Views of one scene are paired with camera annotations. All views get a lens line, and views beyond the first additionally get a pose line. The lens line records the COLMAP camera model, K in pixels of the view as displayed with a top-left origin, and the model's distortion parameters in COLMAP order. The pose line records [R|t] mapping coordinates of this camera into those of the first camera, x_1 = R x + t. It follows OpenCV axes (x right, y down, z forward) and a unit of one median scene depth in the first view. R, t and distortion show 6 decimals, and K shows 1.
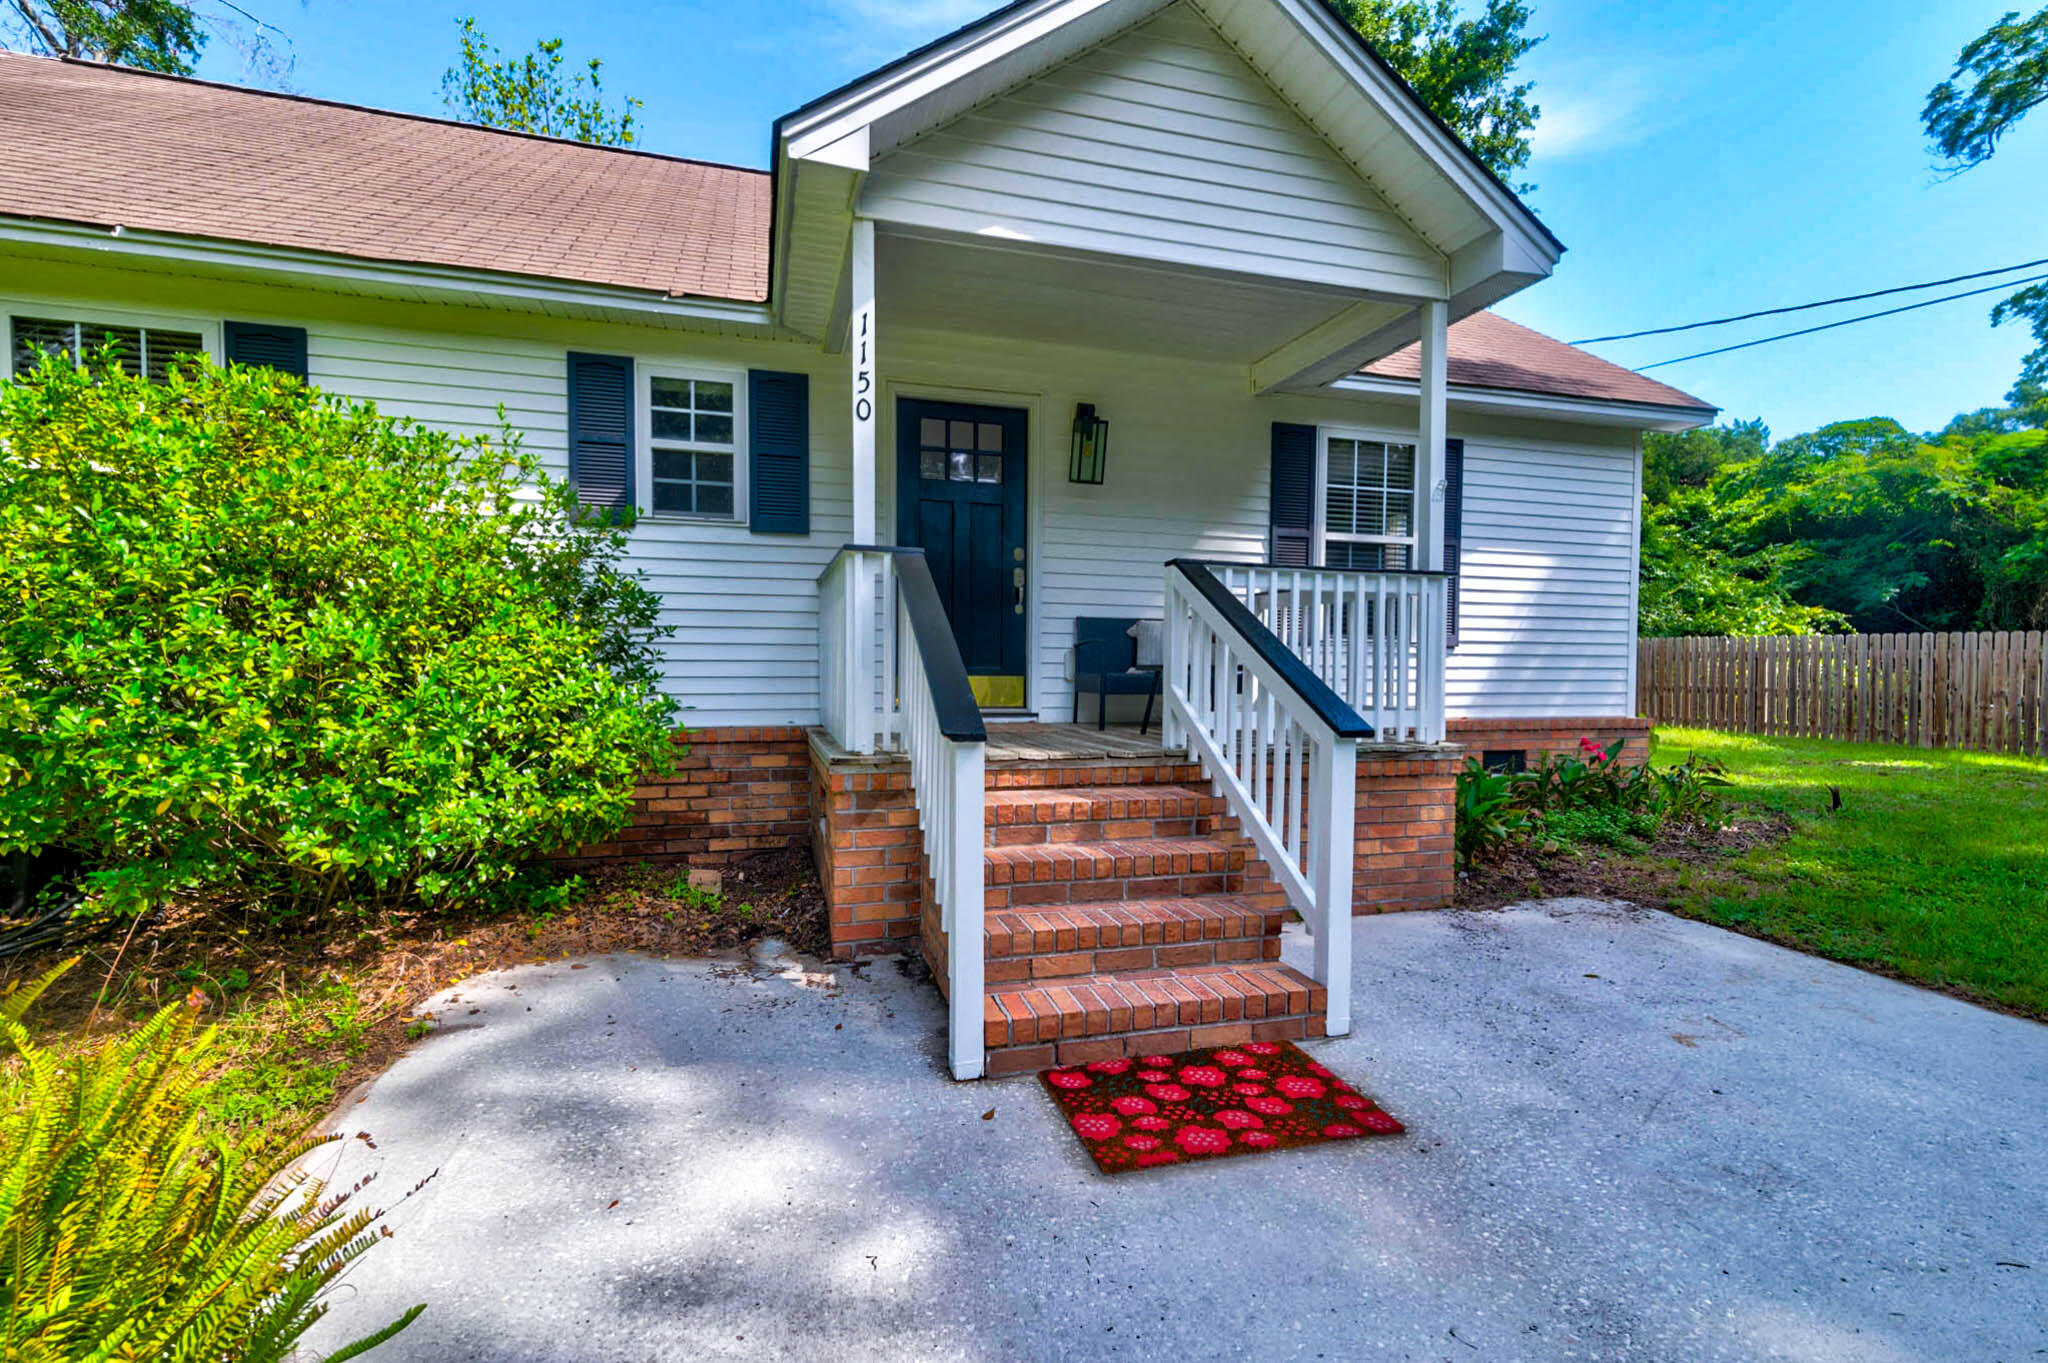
lens RADIAL K [[923.9, 0, 1030.9], [0, 923.9, 695.5], [0, 0, 1]] dist [0.002718, 0.000052]
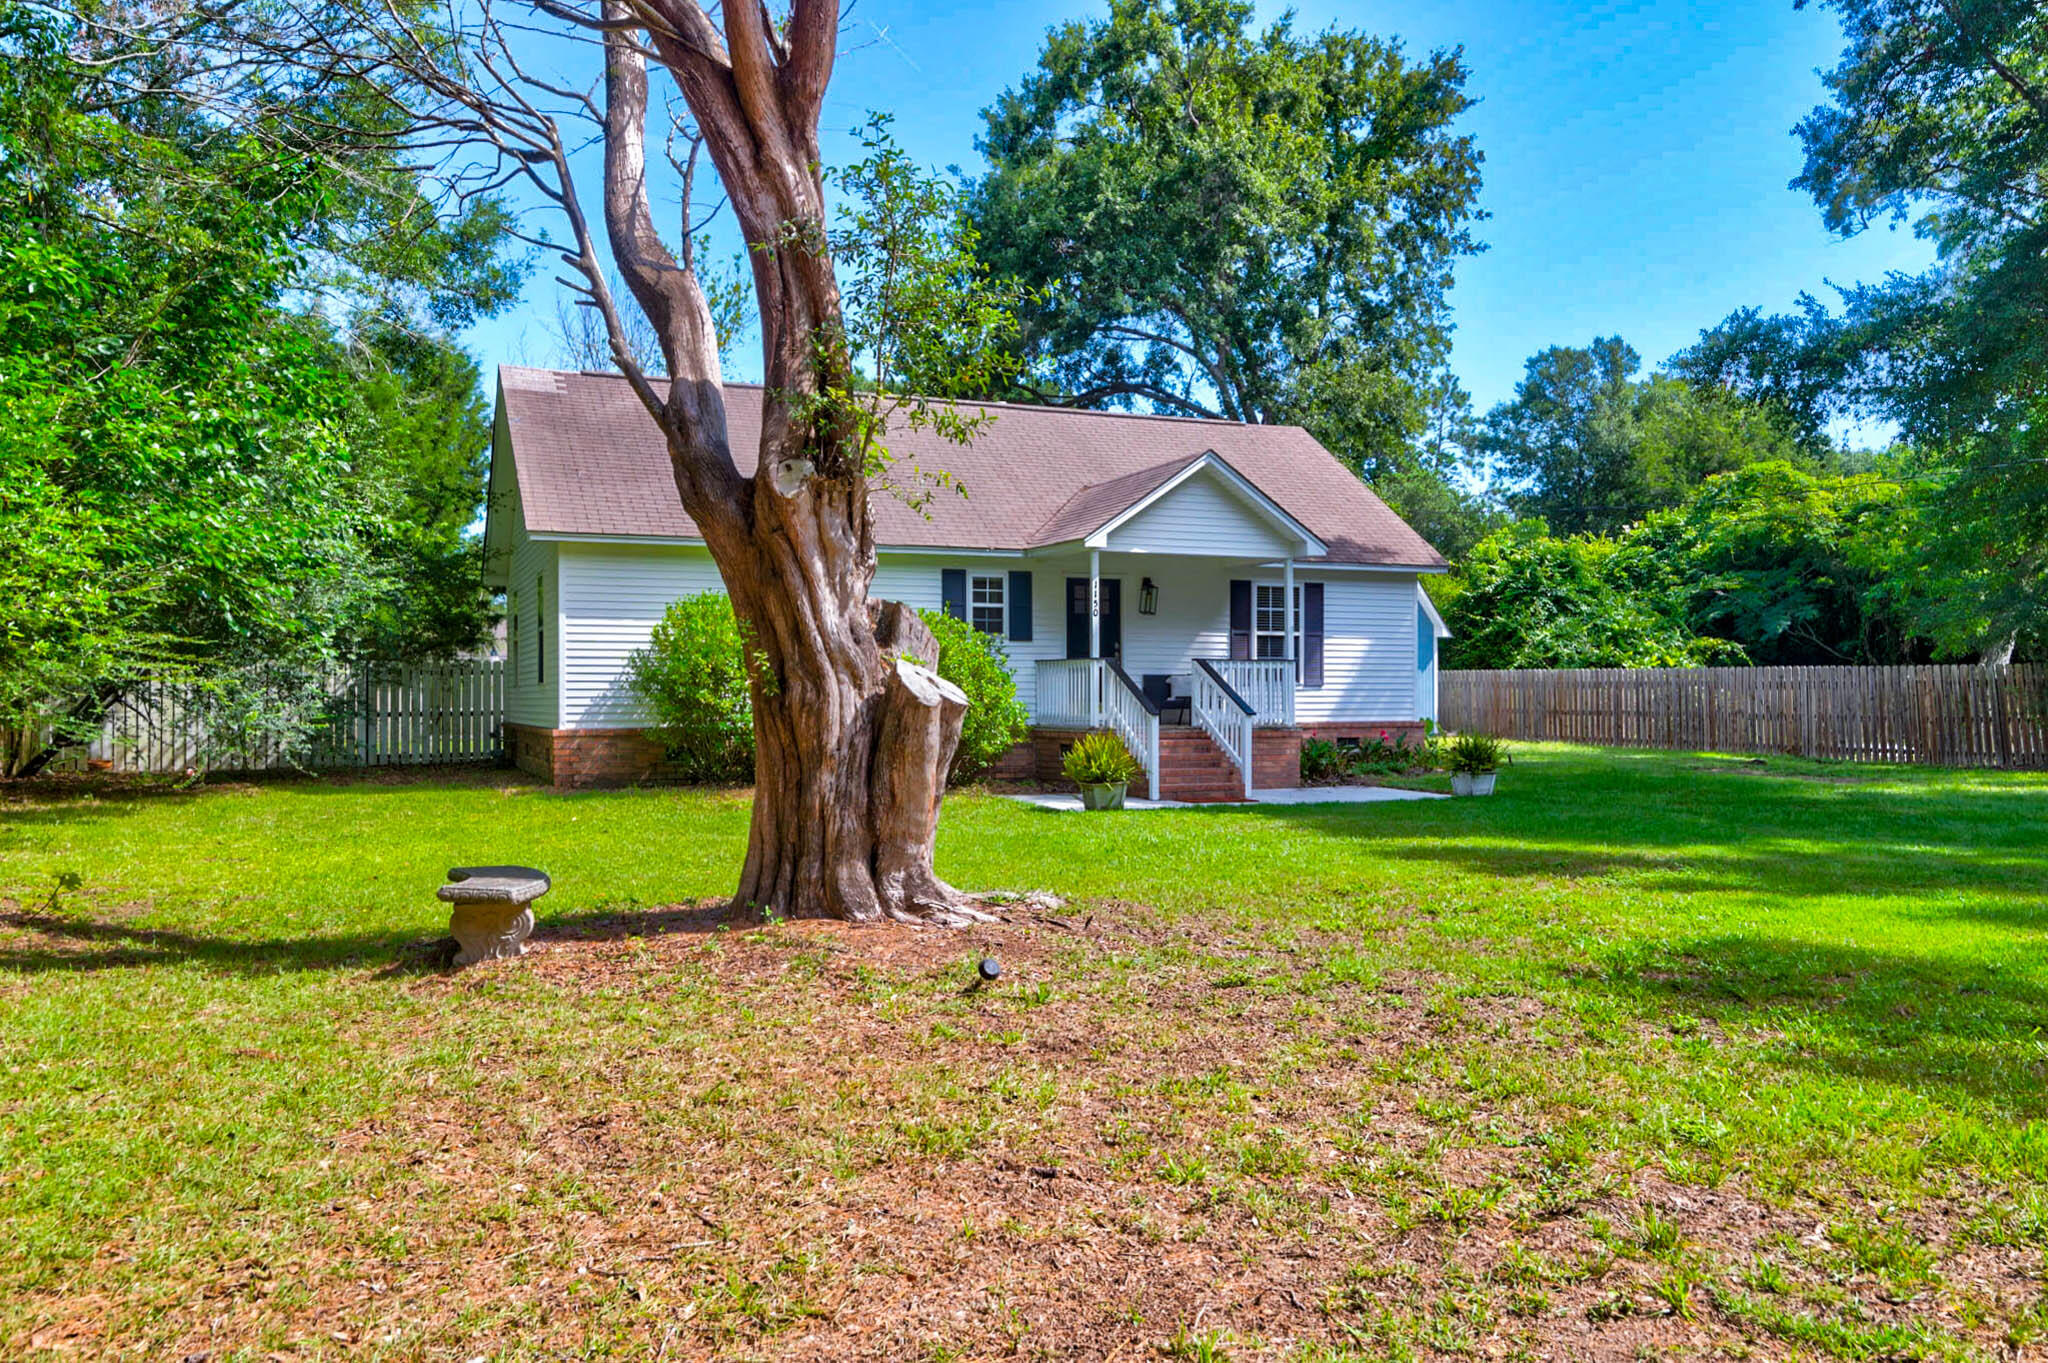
lens RADIAL K [[1646.6, 0, 1024.0], [0, 1646.6, 681.5], [0, 0, 1]] dist [-0.007165, -0.000689]
pose [[0.993210, -0.009029, 0.115987, -0.686681], [0.014027, 0.999005, -0.042342, 0.092170], [-0.115489, 0.043681, 0.992348, -2.839432]]
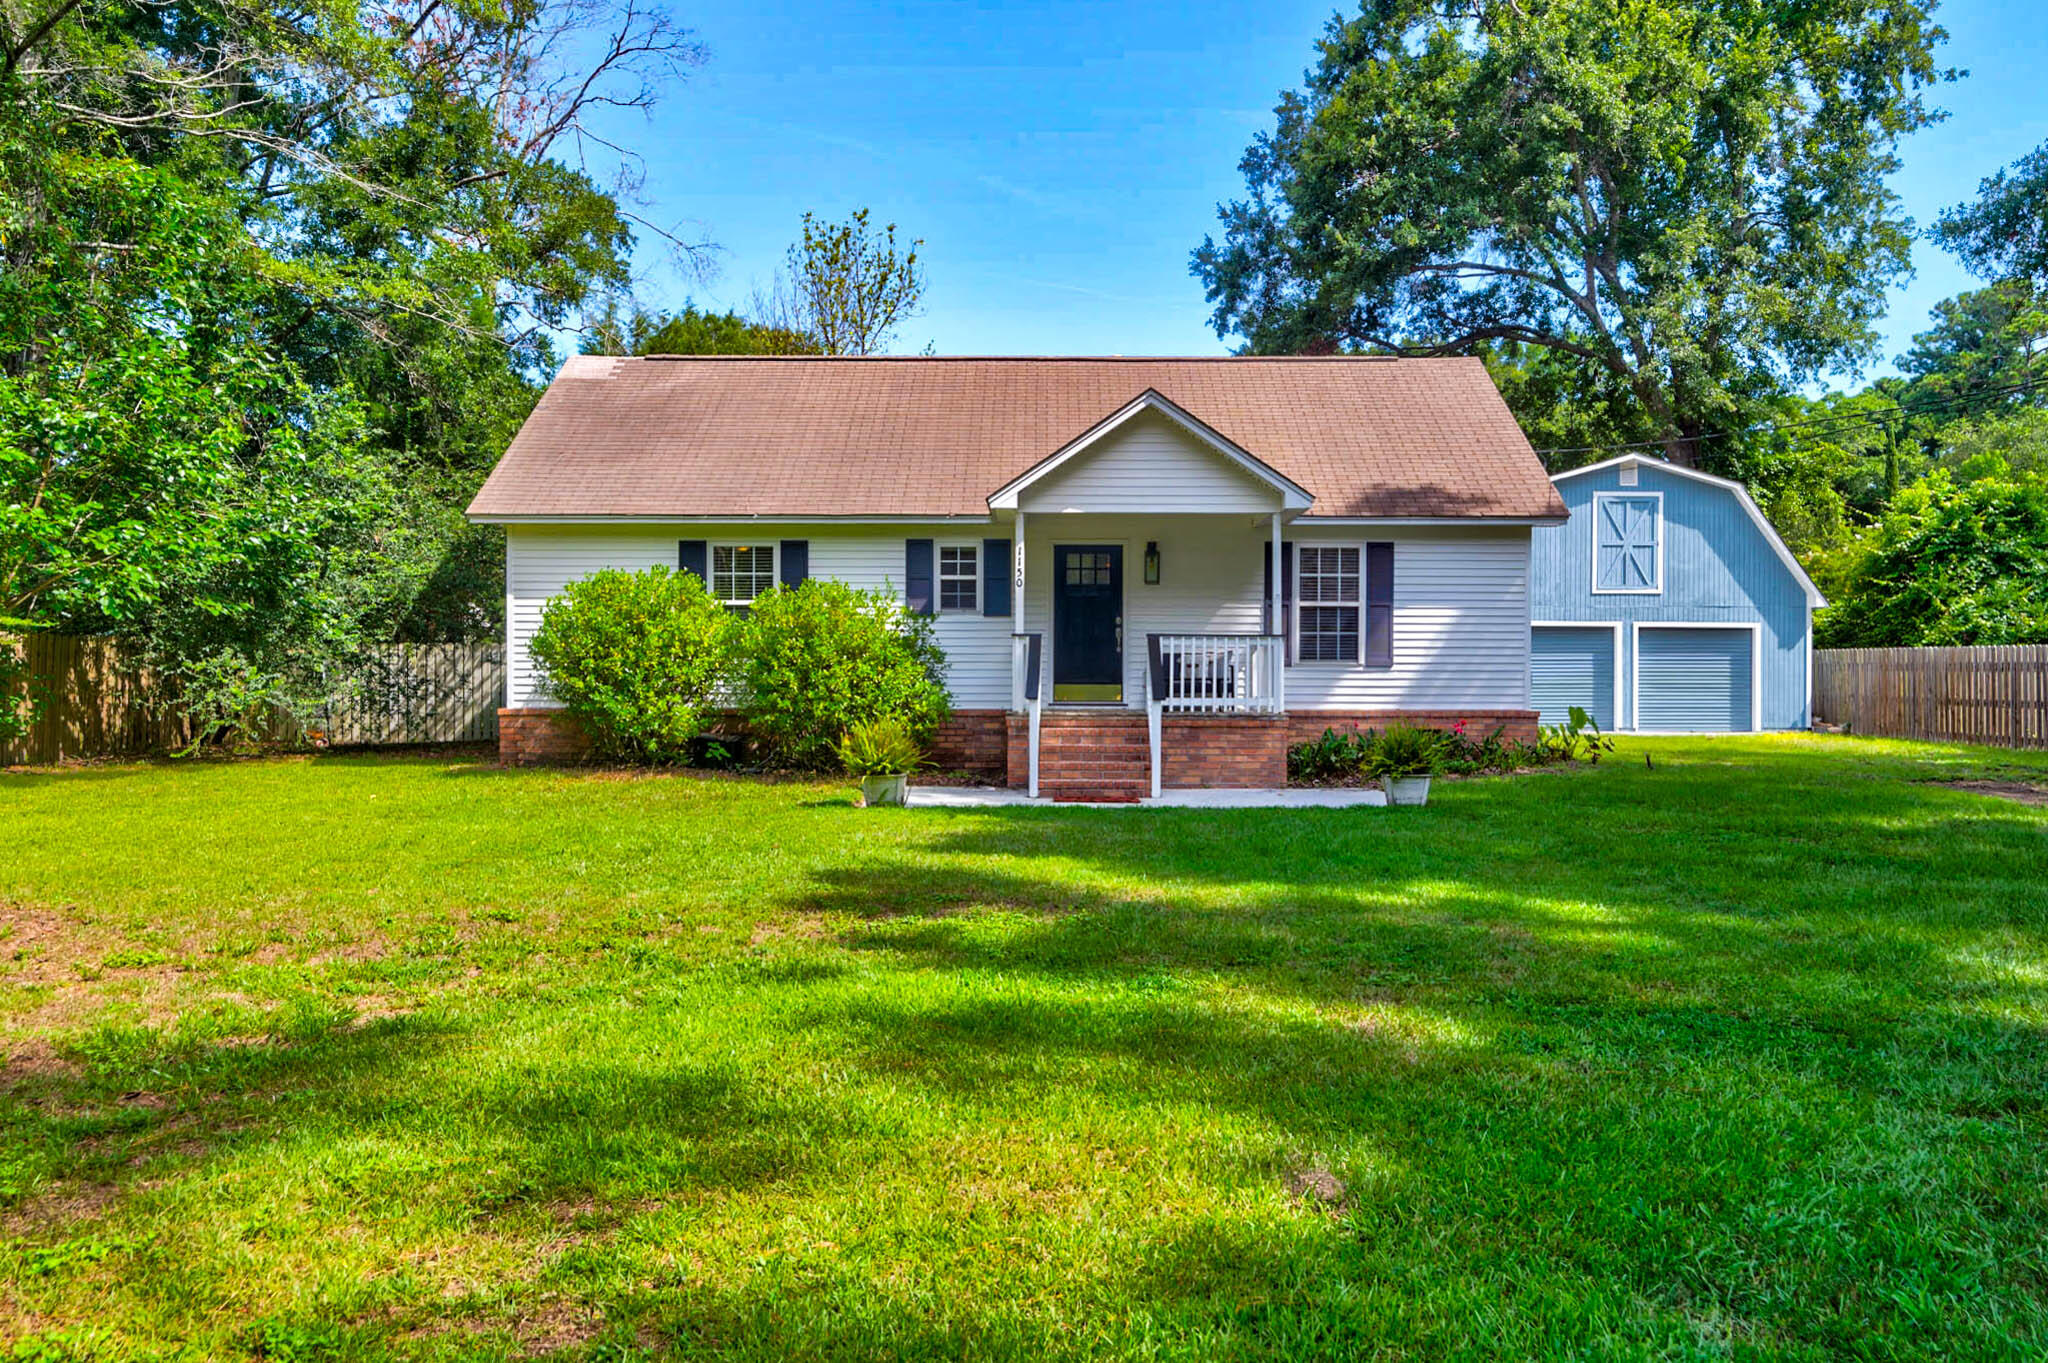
lens RADIAL K [[1619.3, 0, 1024.0], [0, 1619.3, 681.5], [0, 0, 1]] dist [-0.000861, 0.002953]
pose [[0.952072, -0.006123, -0.305813, 0.831890], [-0.004790, 0.999379, -0.034923, 0.091151], [0.305837, 0.034714, 0.951451, -2.261800]]
